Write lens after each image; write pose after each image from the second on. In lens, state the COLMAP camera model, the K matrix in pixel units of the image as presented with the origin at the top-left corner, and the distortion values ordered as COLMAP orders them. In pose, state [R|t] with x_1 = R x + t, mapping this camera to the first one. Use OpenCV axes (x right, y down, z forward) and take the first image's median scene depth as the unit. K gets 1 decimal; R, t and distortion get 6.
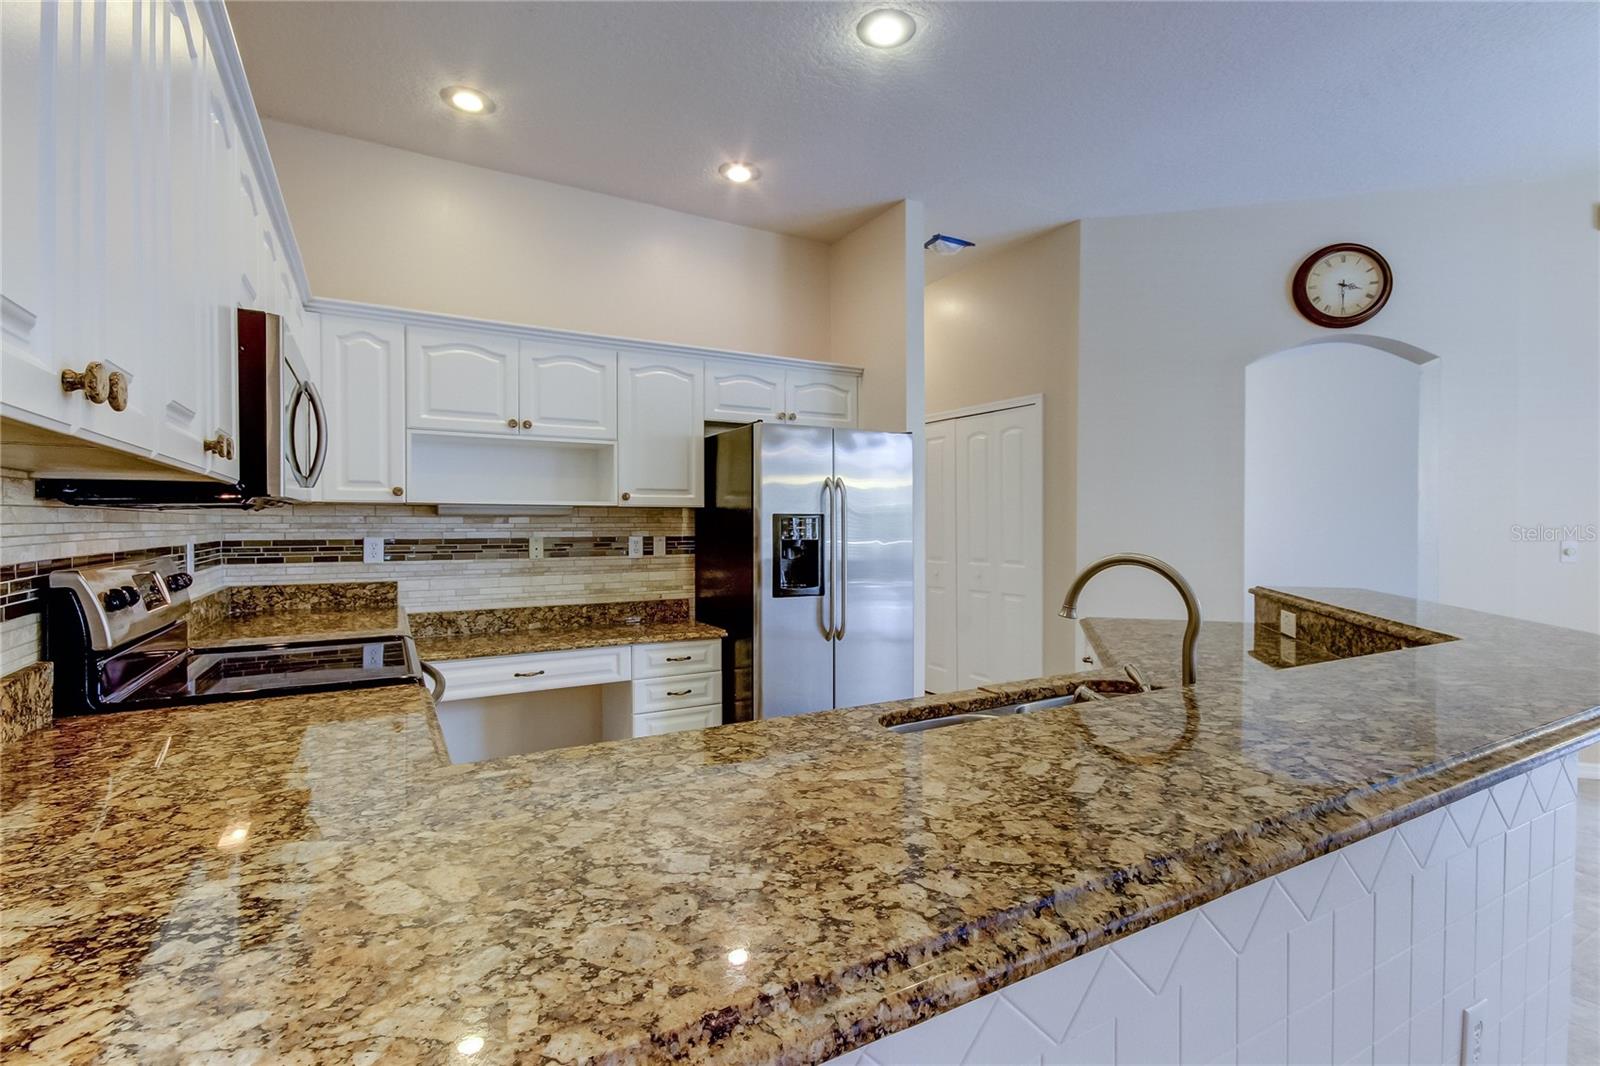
lens RADIAL K [[730.2, 0, 794.8], [0, 730.2, 526.2], [0, 0, 1]] dist [-0.000032, -0.000013]
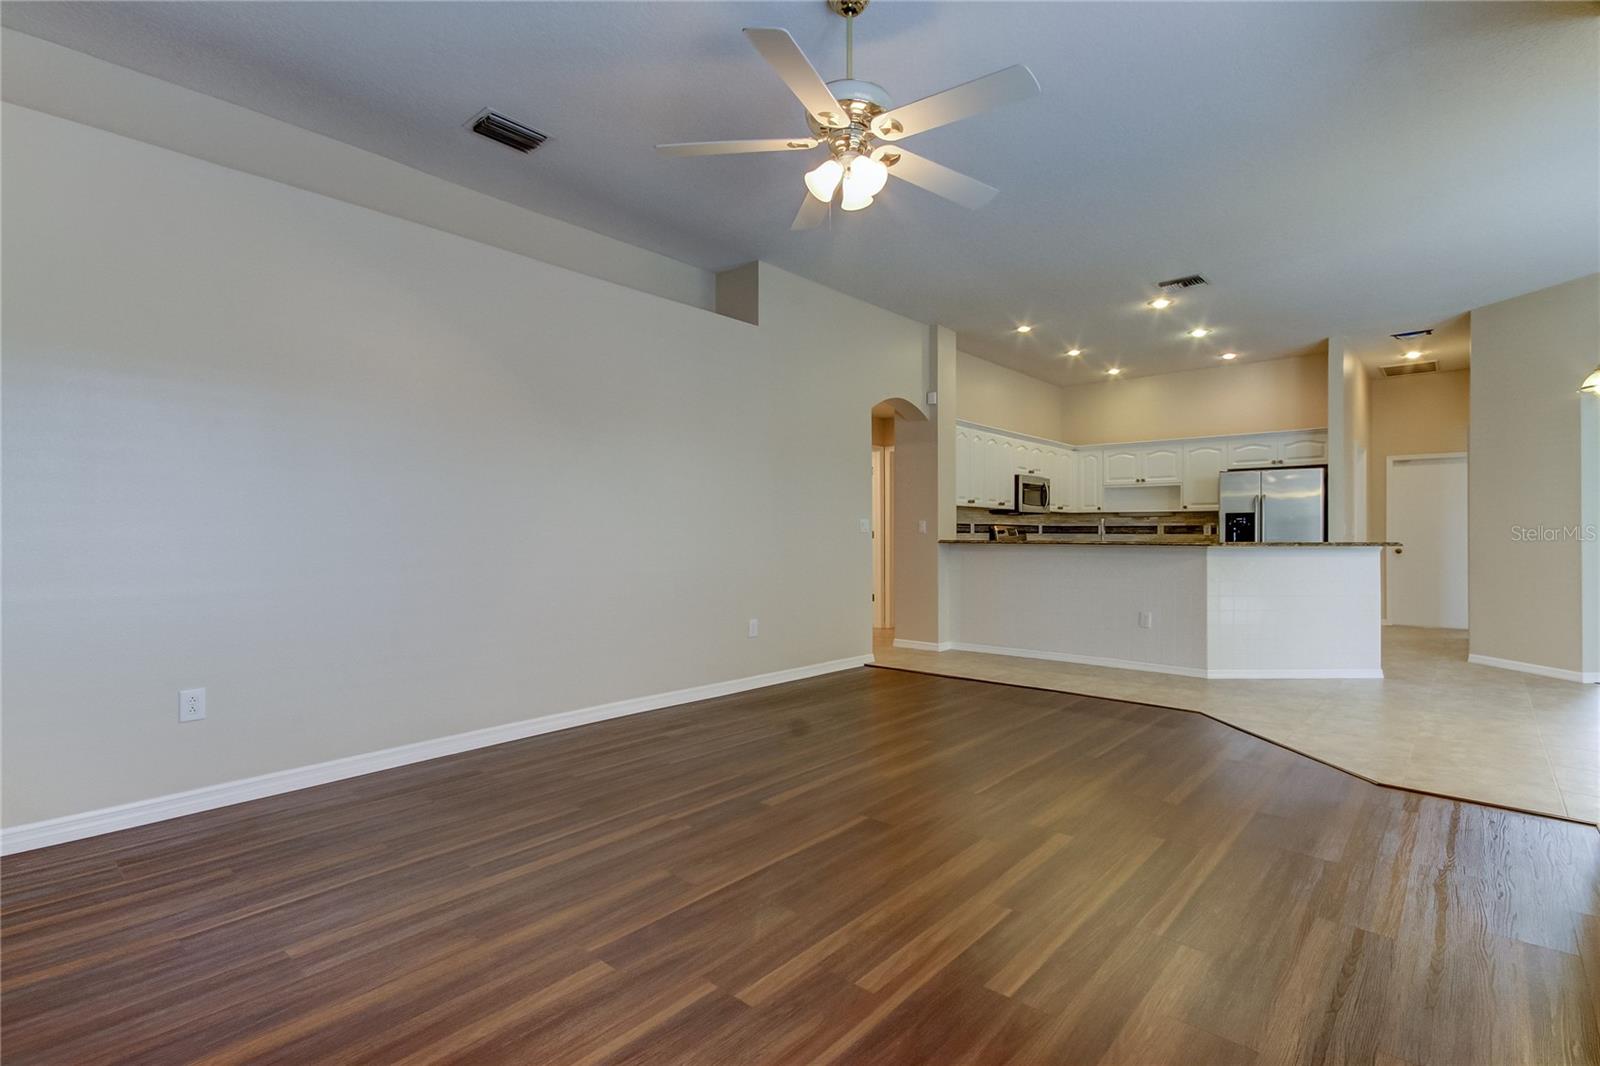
lens RADIAL K [[750.9, 0, 825.9], [0, 750.9, 532.8], [0, 0, 1]] dist [-0.000185, -0.000236]
pose [[0.343347, -0.002070, -0.939206, 1.666651], [-0.007590, 0.999959, -0.004978, 0.063047], [0.939178, 0.008838, 0.343317, -0.914510]]
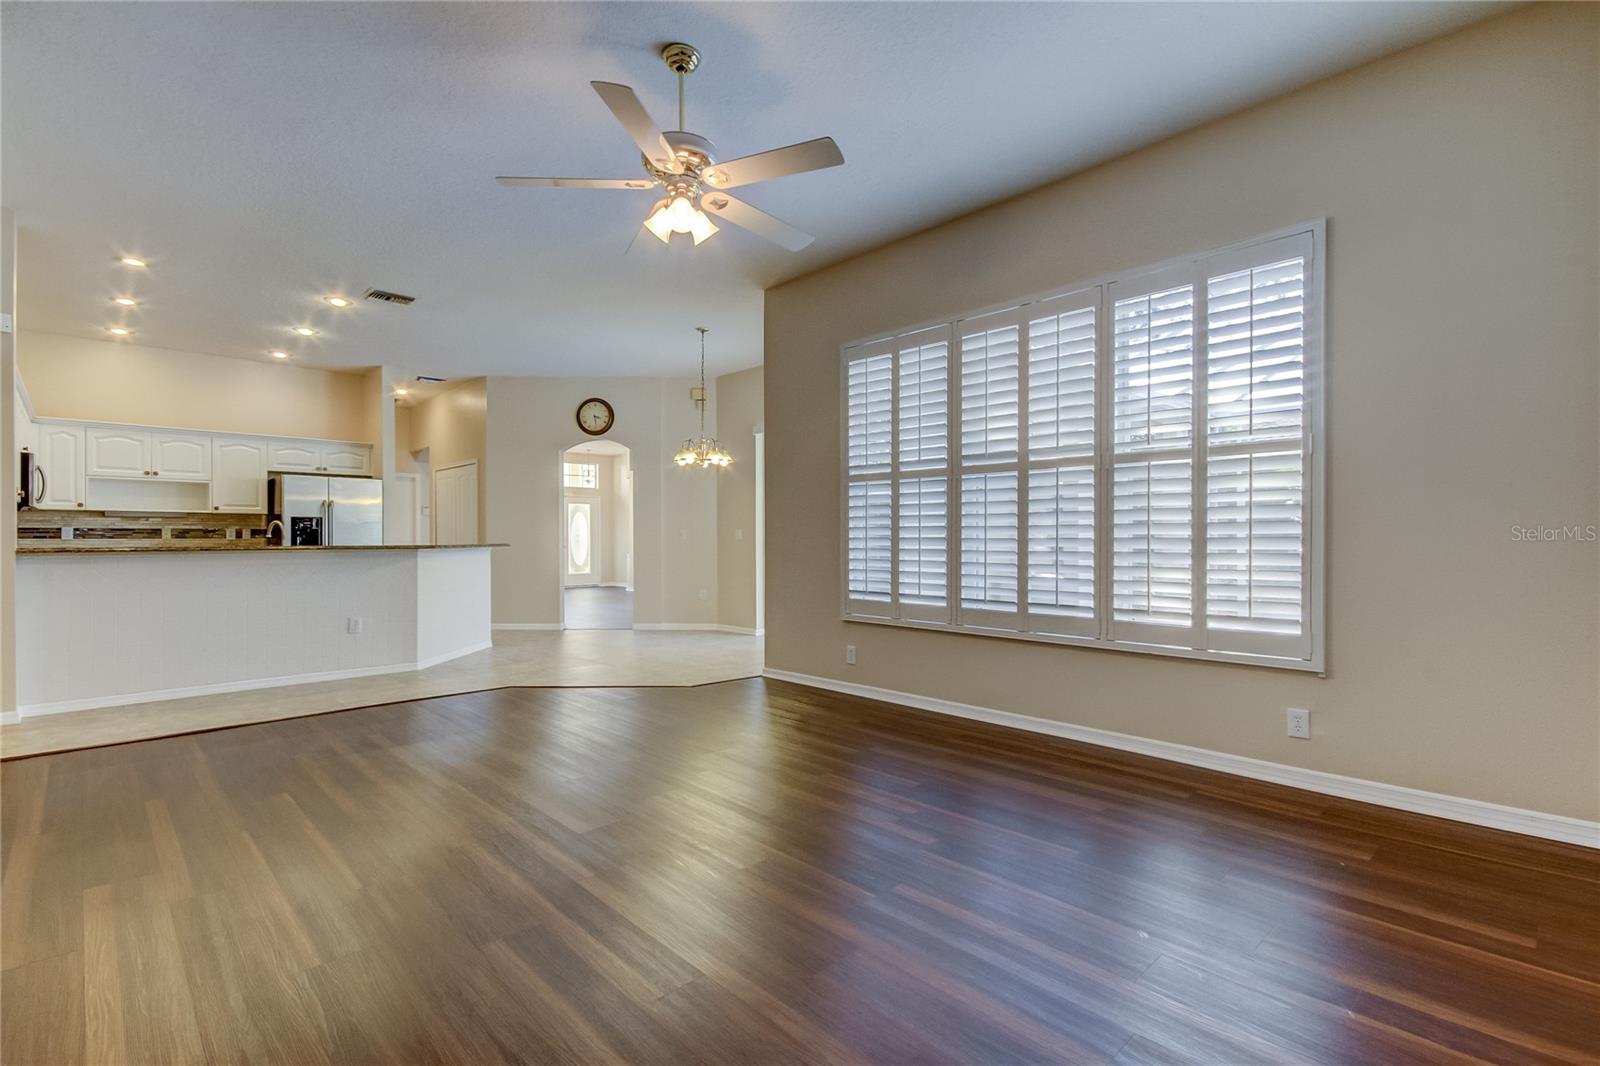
lens RADIAL K [[739.6, 0, 802.3], [0, 739.6, 537.9], [0, 0, 1]] dist [0.000198, -0.000176]
pose [[0.965520, -0.003148, 0.260309, 0.850812], [0.005002, 0.999967, -0.006462, 0.067290], [-0.260280, 0.007542, 0.965504, -1.497974]]
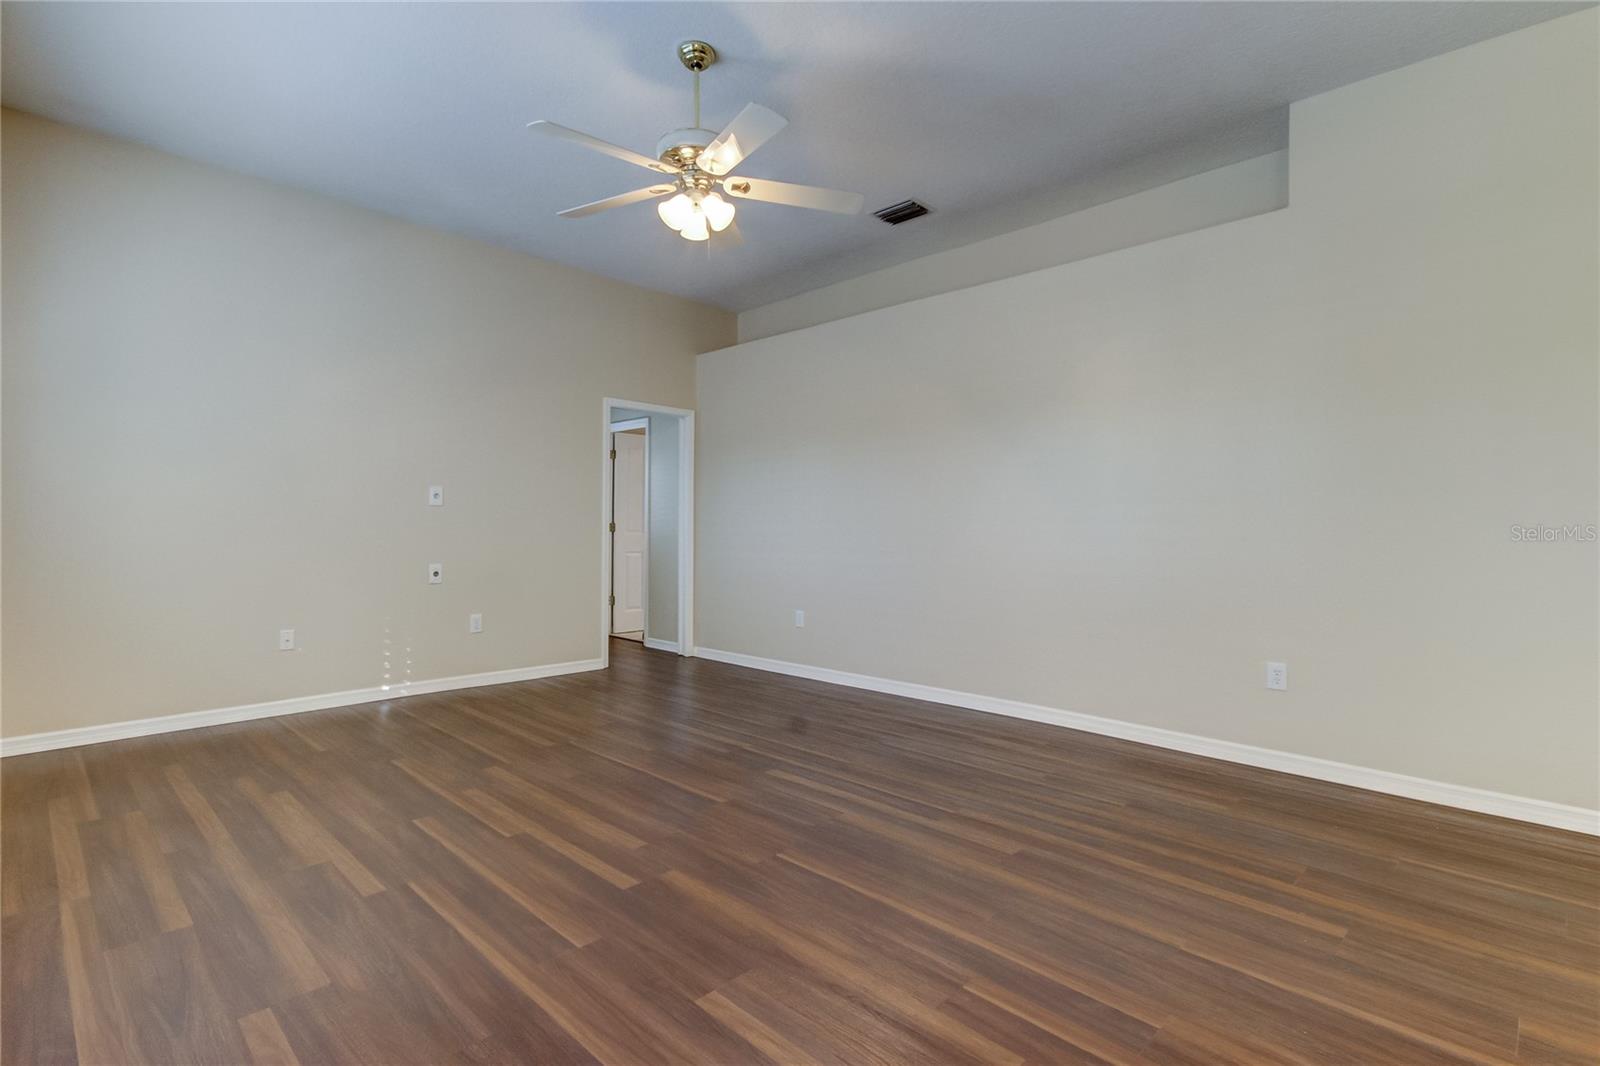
lens RADIAL K [[748.2, 0, 802.1], [0, 748.2, 529.5], [0, 0, 1]] dist [0.000750, 0.000044]
pose [[-0.956693, -0.007082, -0.291011, 1.073096], [-0.010417, 0.999897, 0.009911, 0.051191], [0.290911, 0.012513, -0.956668, 0.246514]]
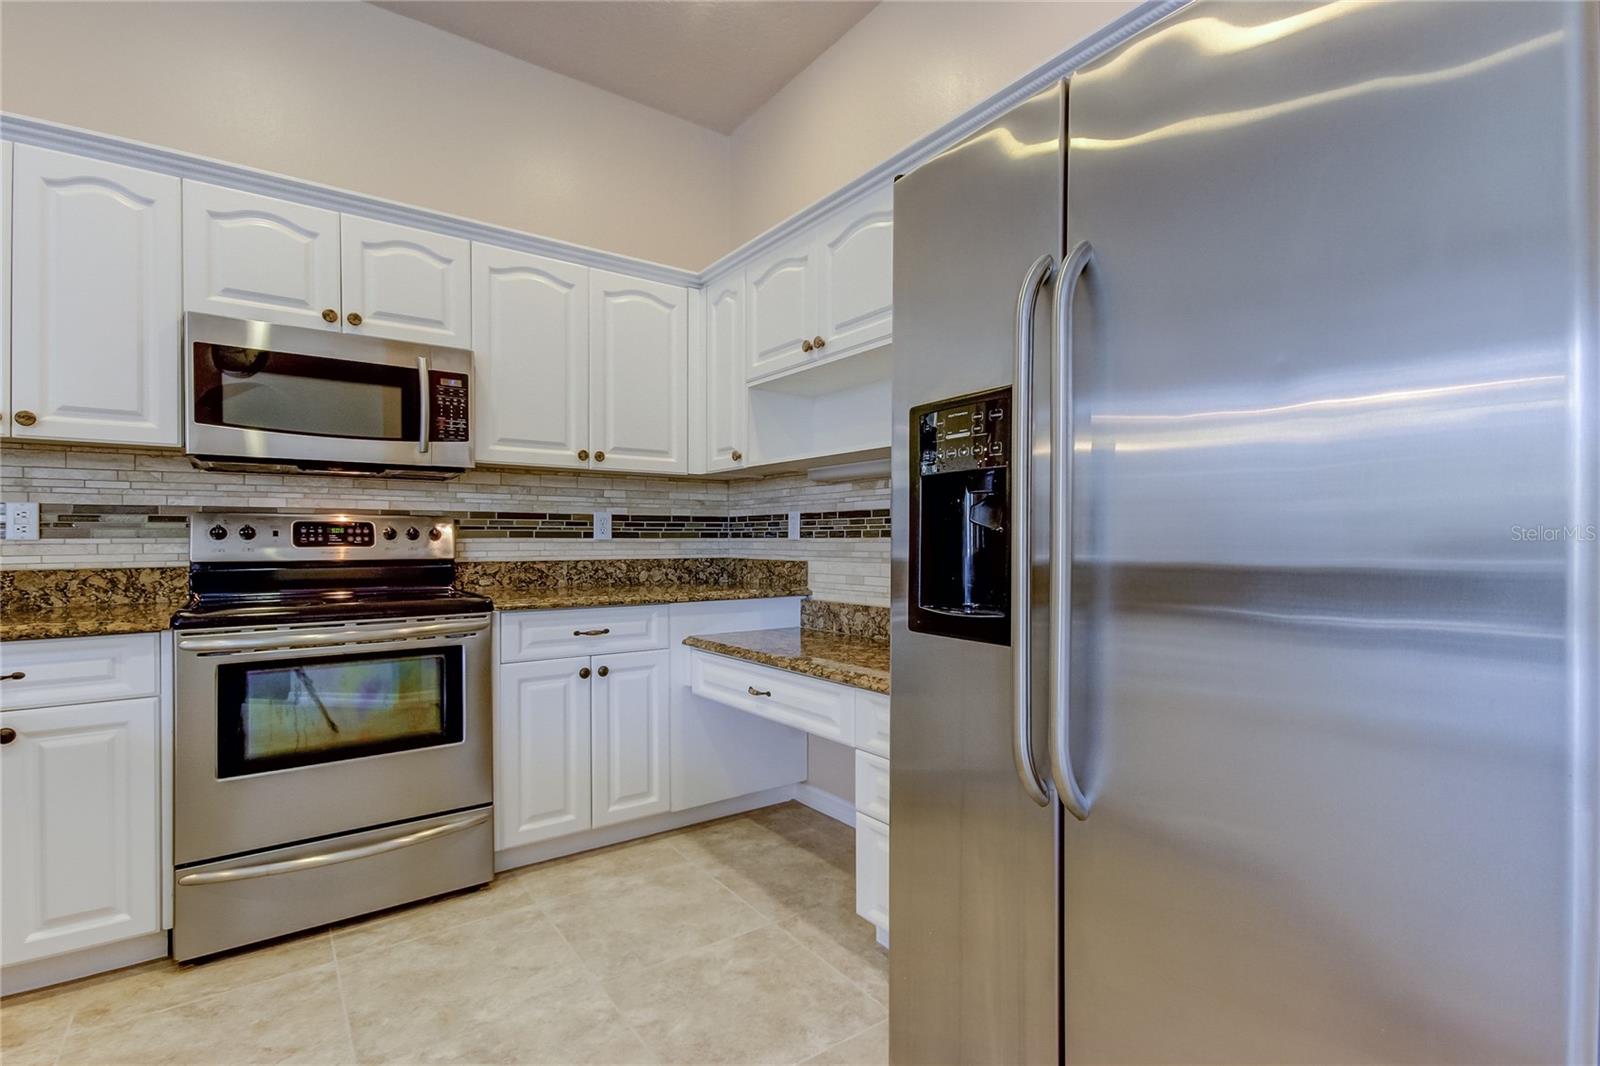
lens RADIAL K [[739.6, 0, 802.3], [0, 739.6, 537.9], [0, 0, 1]] dist [0.000198, -0.000176]
pose [[0.119337, 0.003155, -0.992849, 0.323299], [0.007670, 0.999962, 0.004100, 0.043005], [0.992824, -0.008104, 0.119309, 0.867522]]
